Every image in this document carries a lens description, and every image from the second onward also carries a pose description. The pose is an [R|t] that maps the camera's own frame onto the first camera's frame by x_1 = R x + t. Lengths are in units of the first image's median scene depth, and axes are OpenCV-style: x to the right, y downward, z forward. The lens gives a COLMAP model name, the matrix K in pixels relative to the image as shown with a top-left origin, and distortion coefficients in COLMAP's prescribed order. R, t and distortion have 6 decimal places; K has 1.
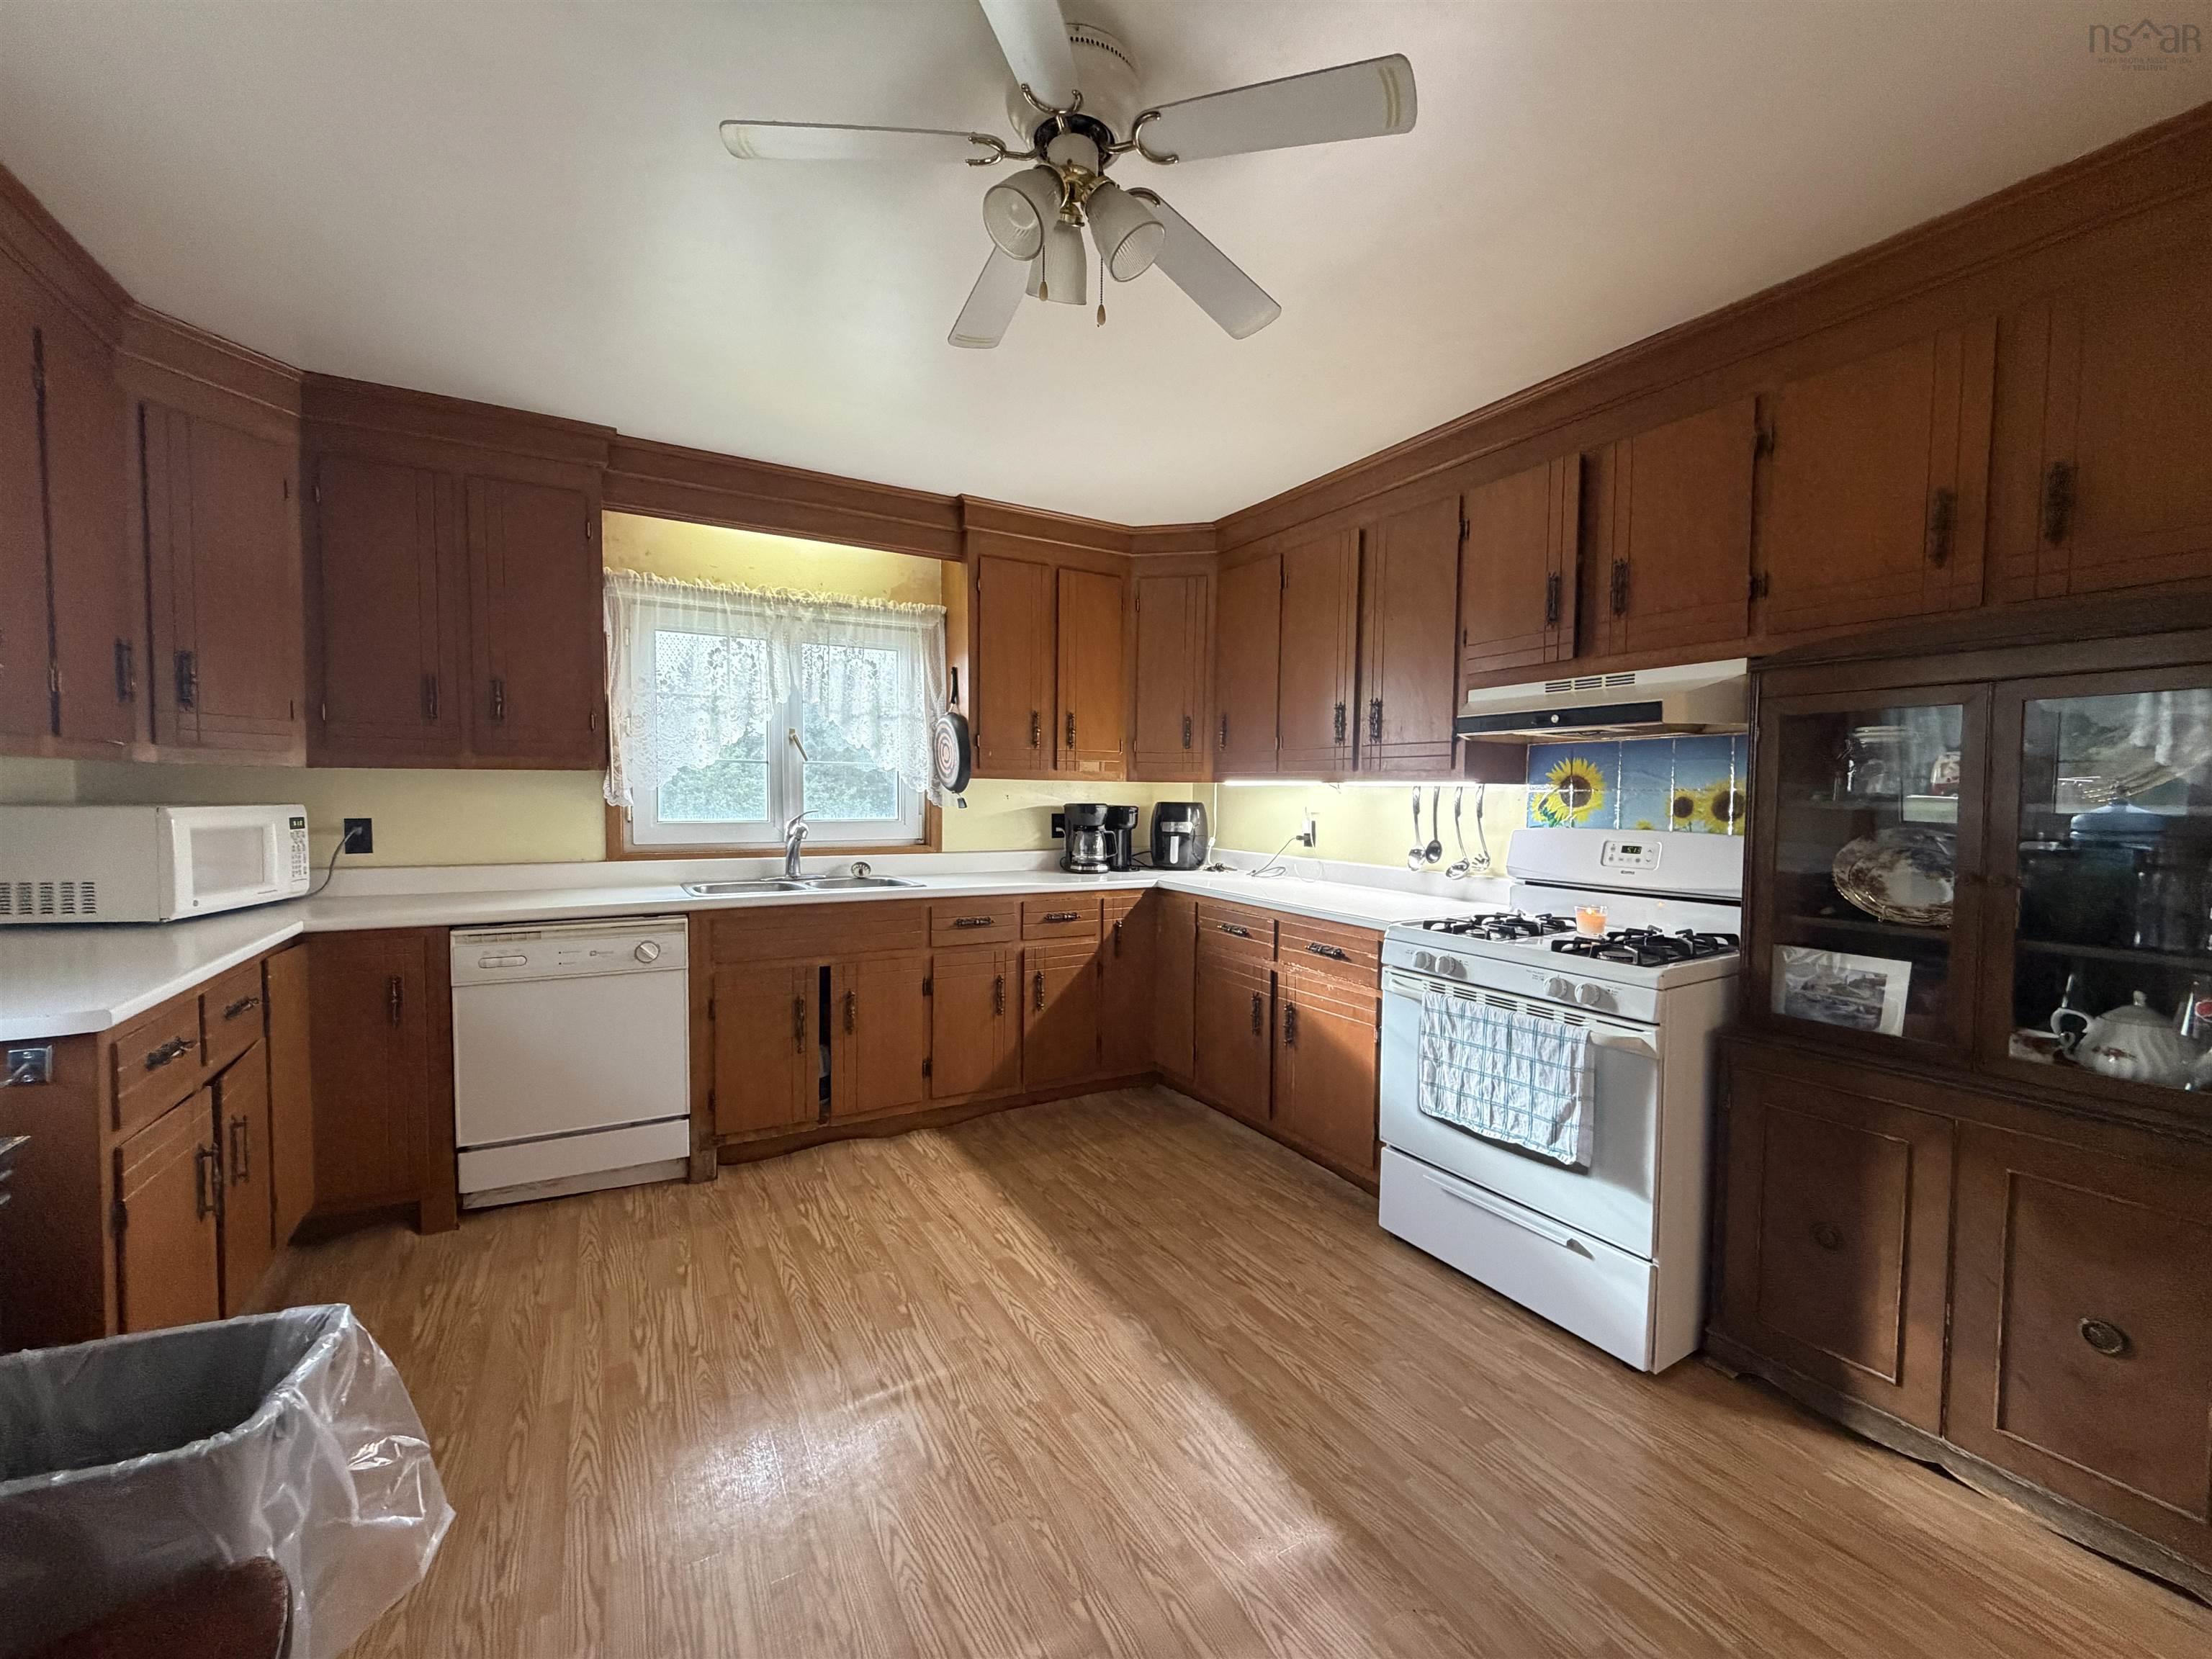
lens RADIAL K [[885.7, 0, 1100.2], [0, 885.7, 823.1], [0, 0, 1]] dist [-0.003735, 0.001716]
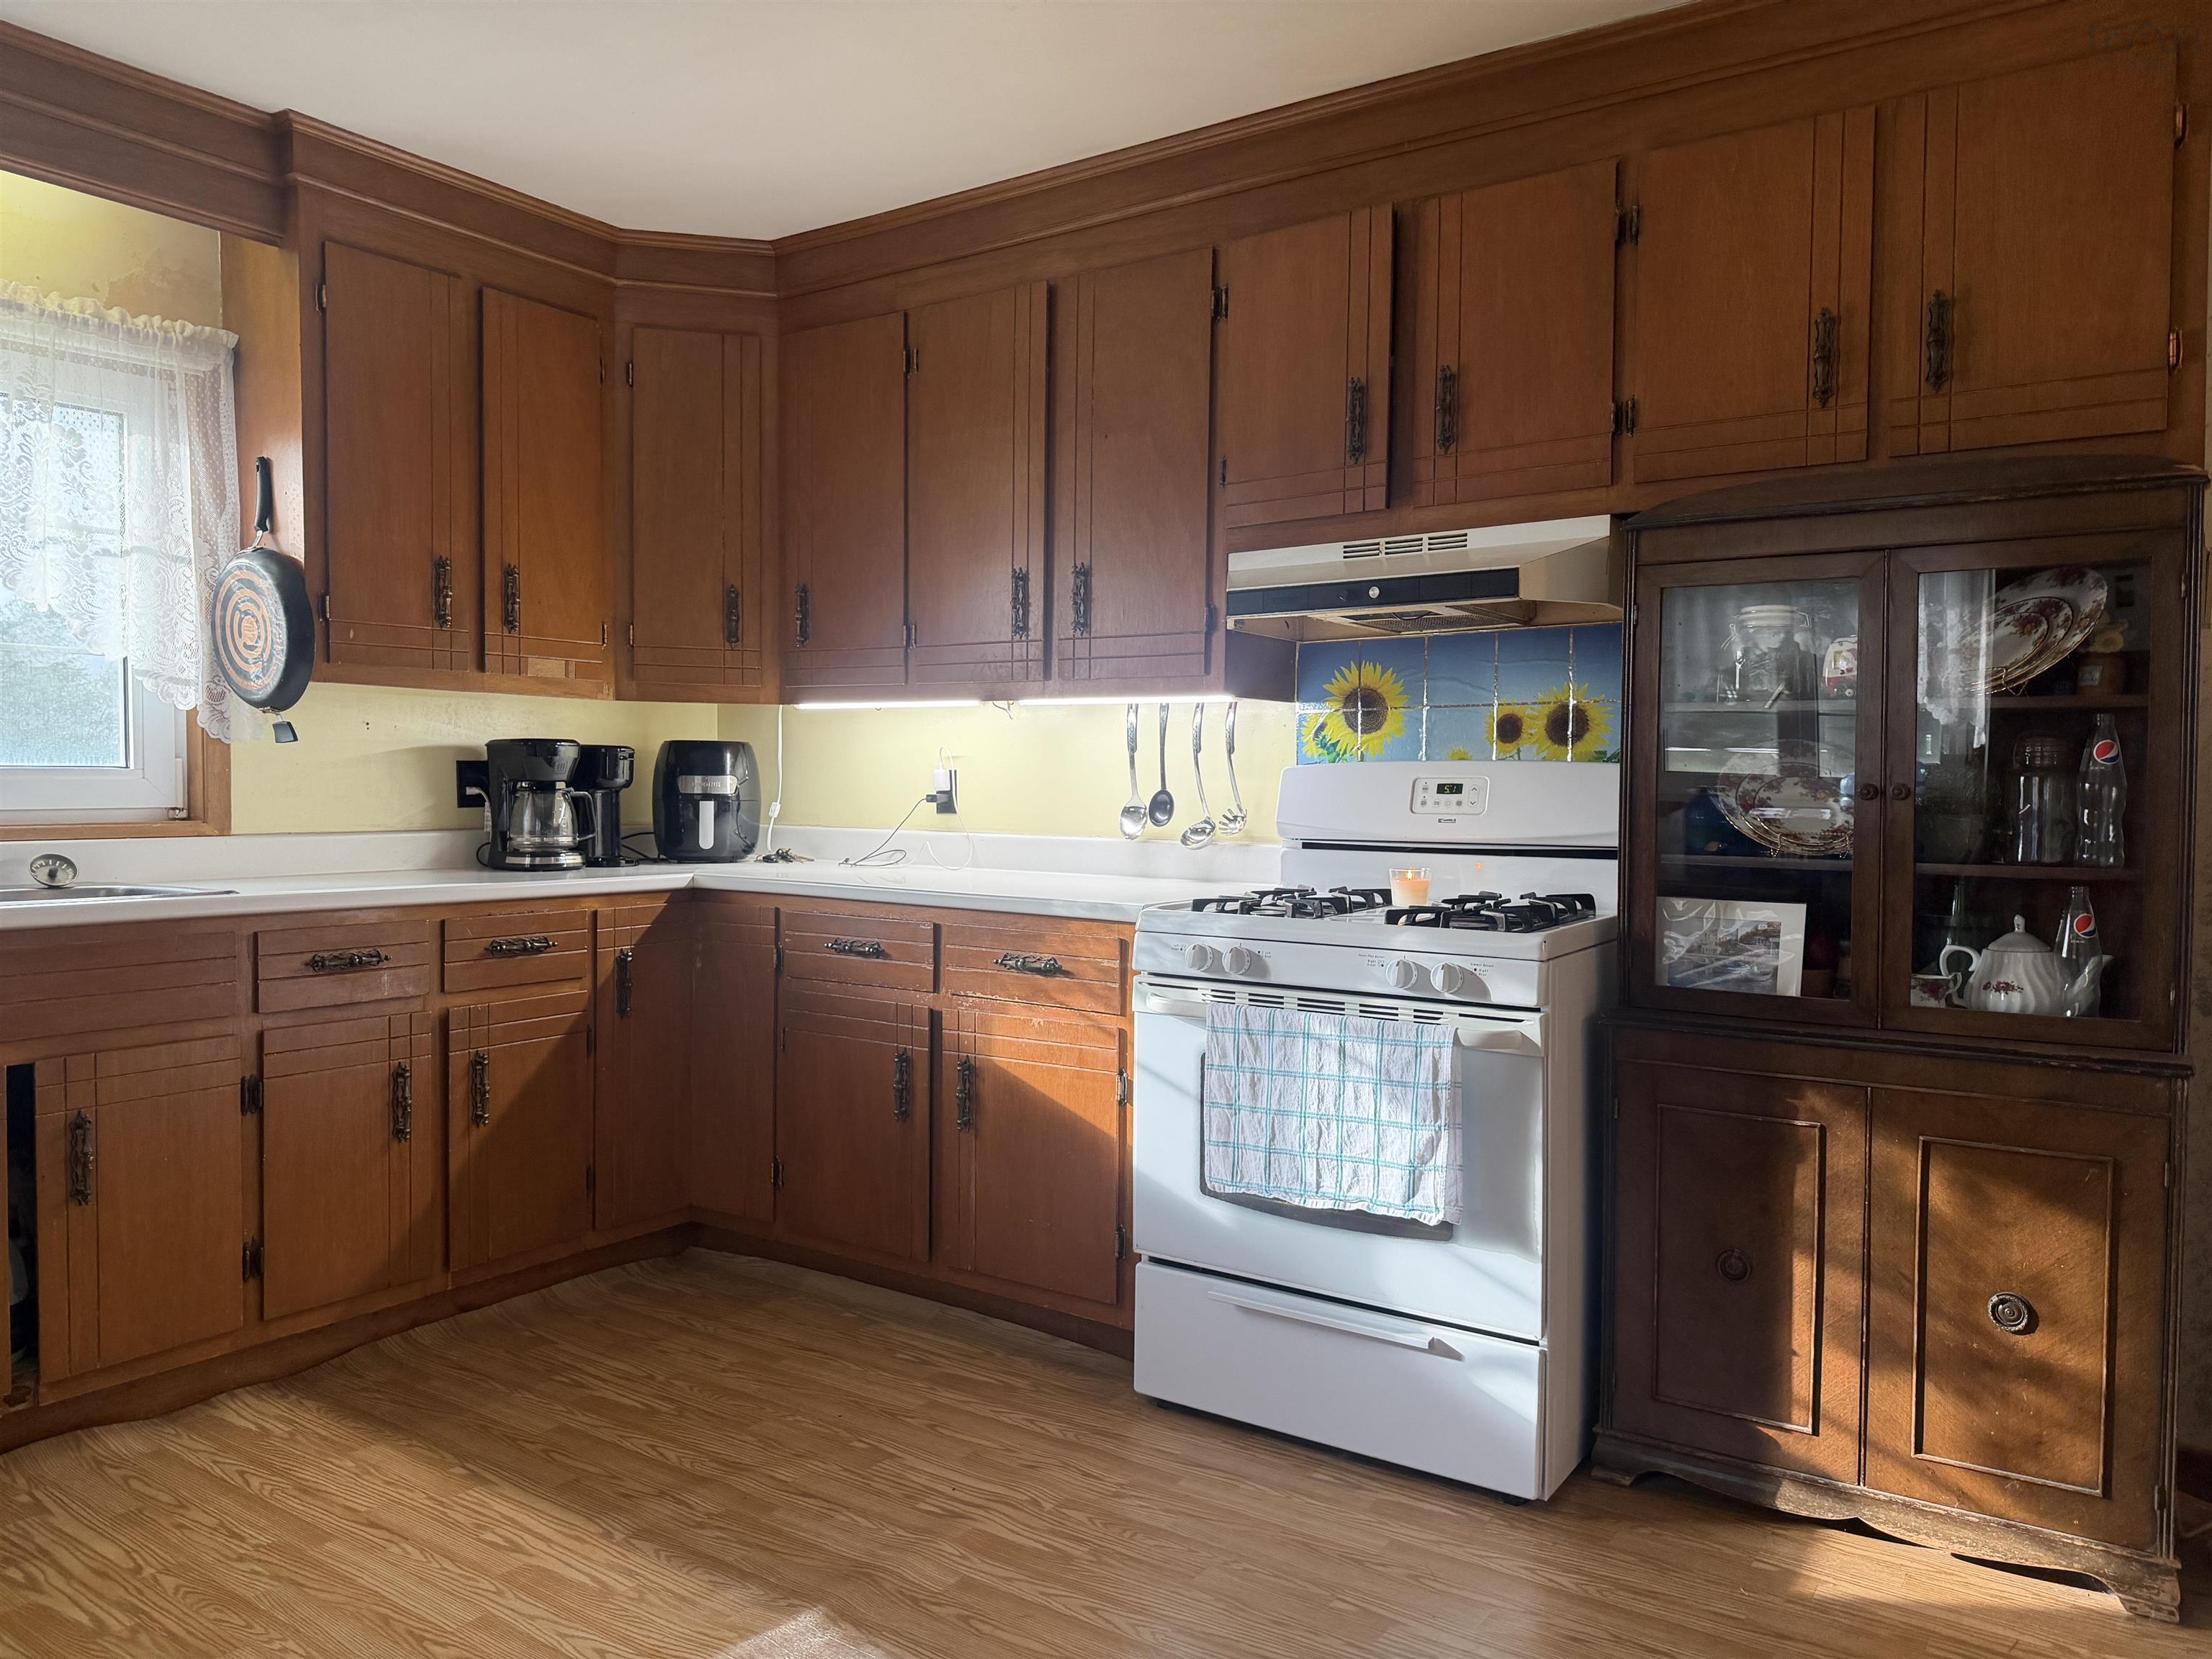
lens RADIAL K [[1568.1, 0, 1109.5], [0, 1568.1, 828.3], [0, 0, 1]] dist [0.049156, -0.067902]
pose [[0.898718, -0.016170, 0.438229, -0.162641], [0.017388, 0.999848, 0.001234, 0.047685], [-0.438182, 0.006511, 0.898863, -0.000157]]
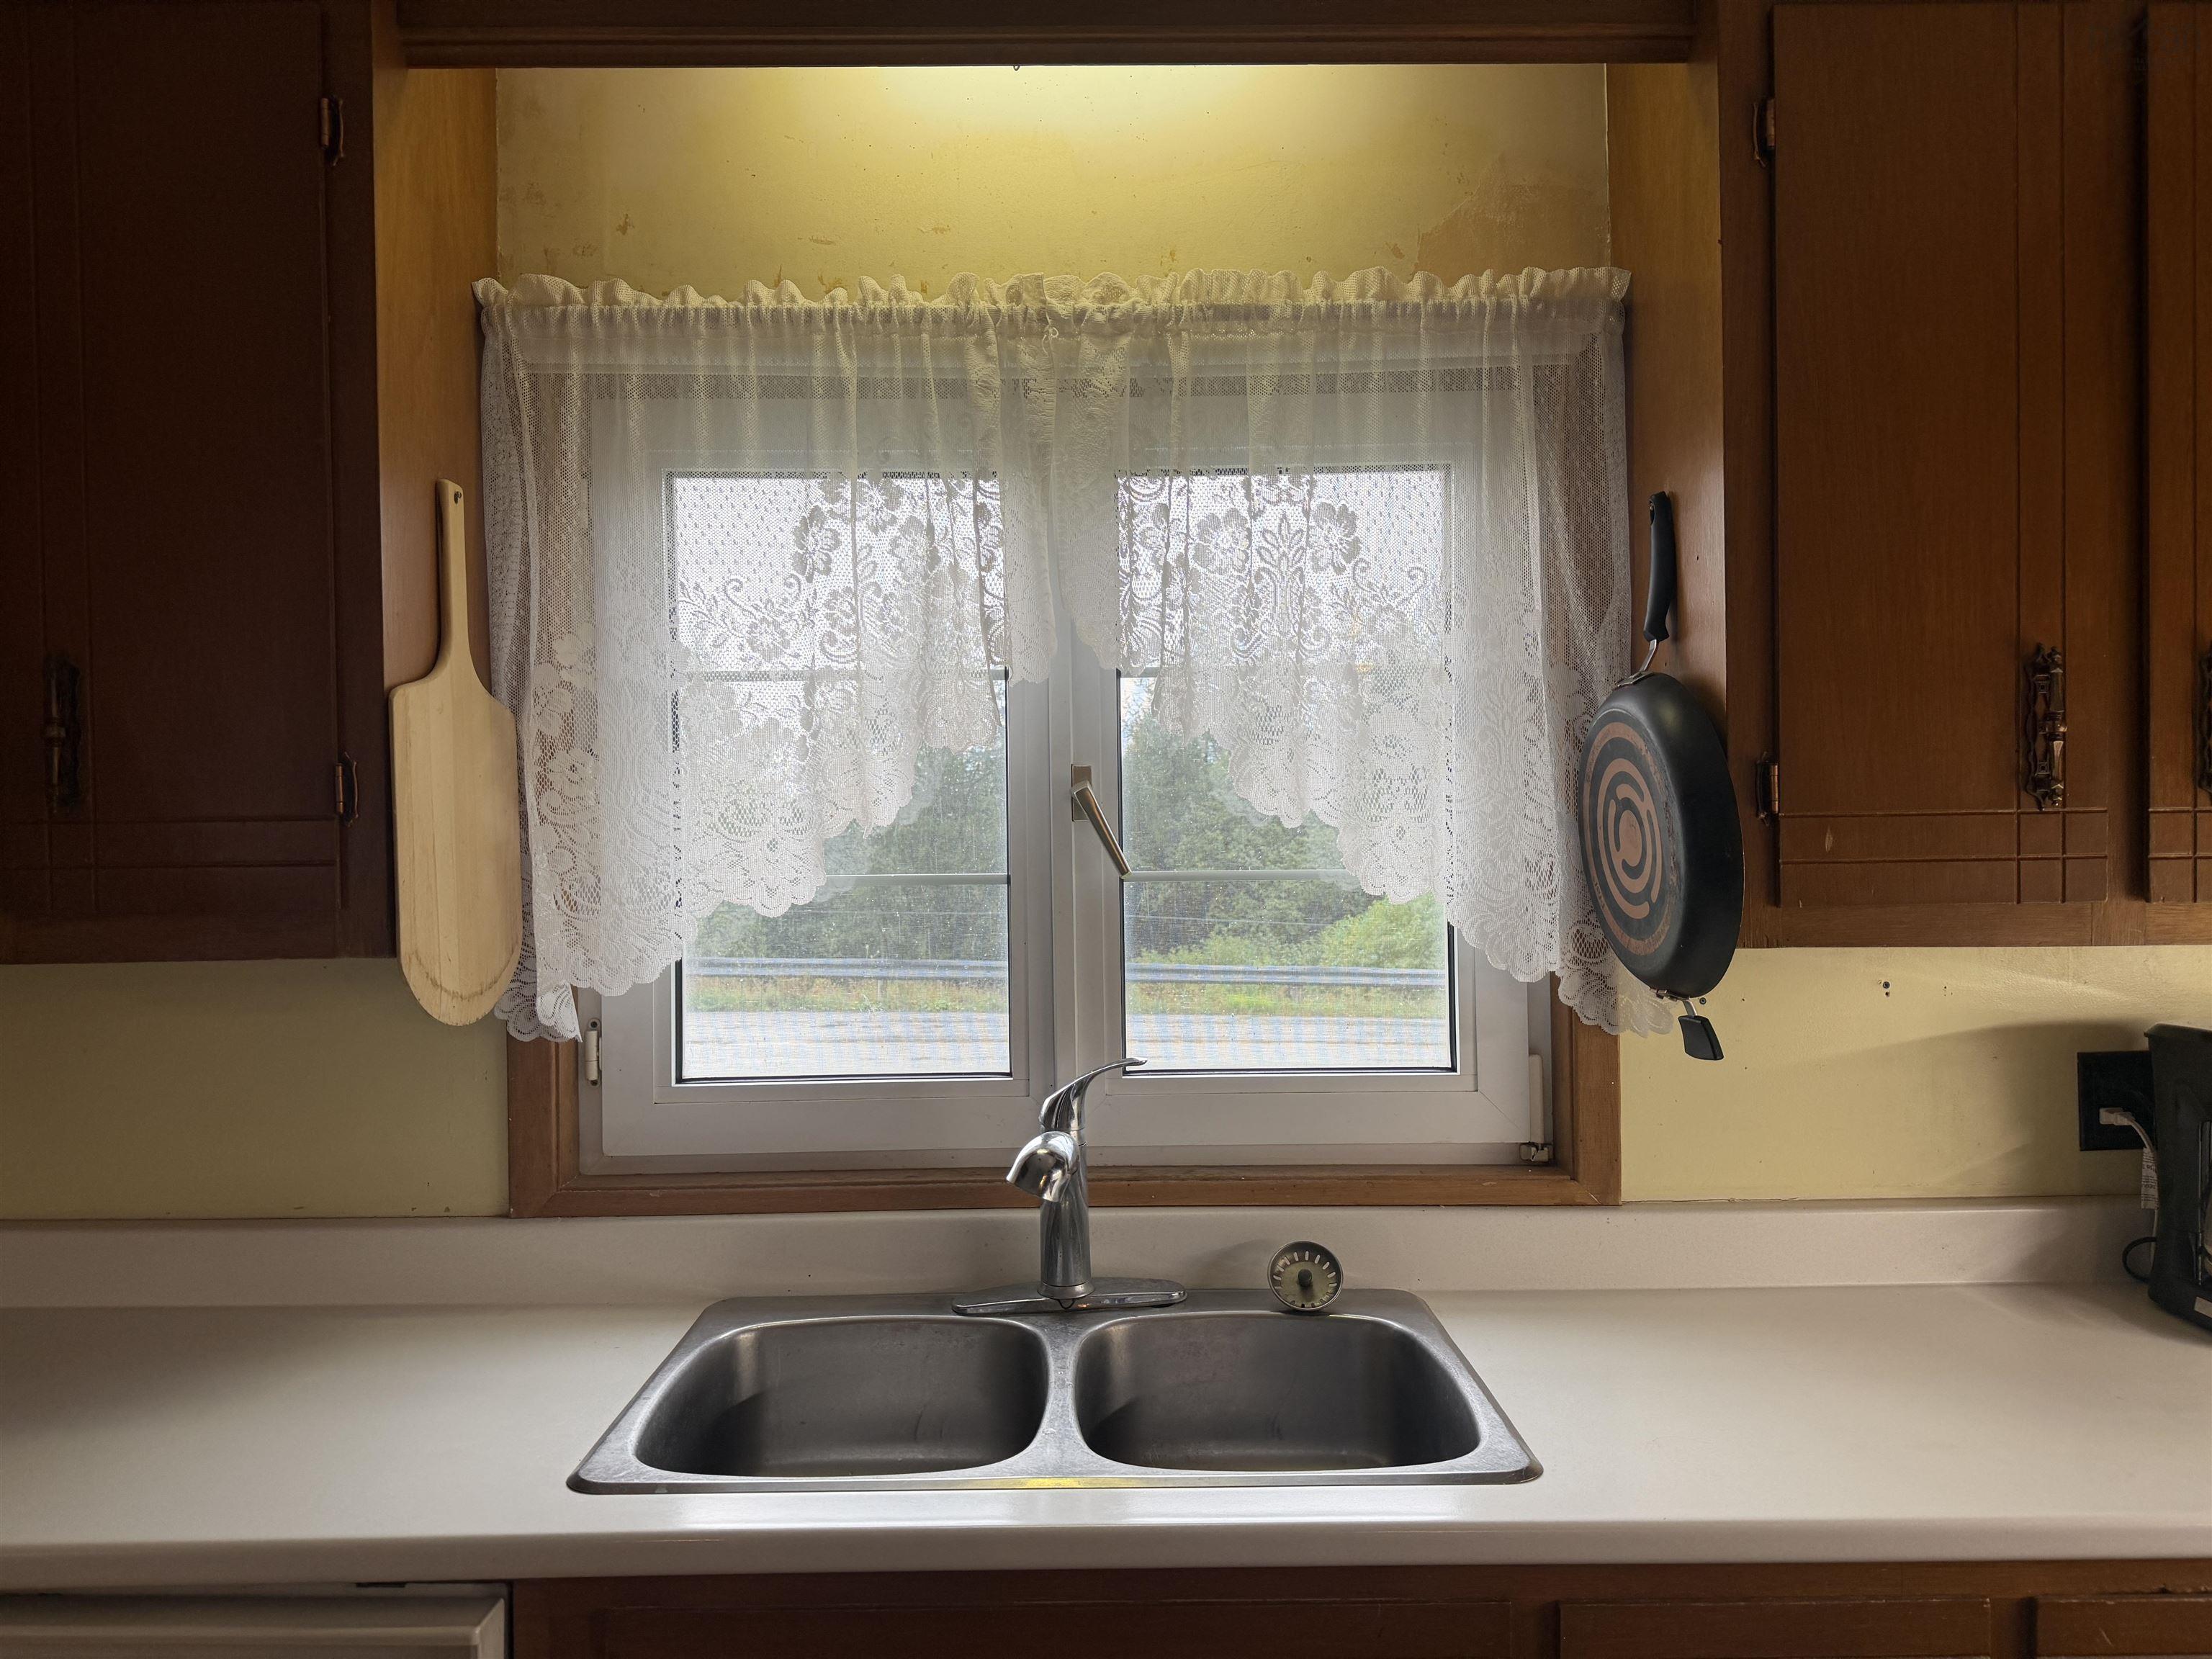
lens RADIAL K [[1568.1, 0, 1086.7], [0, 1568.1, 845.5], [0, 0, 1]] dist [0.049156, -0.067902]
pose [[0.873941, -0.011177, -0.485903, -0.113551], [0.005023, 0.999890, -0.013966, -0.088295], [0.486006, 0.009764, 0.873901, 0.662190]]
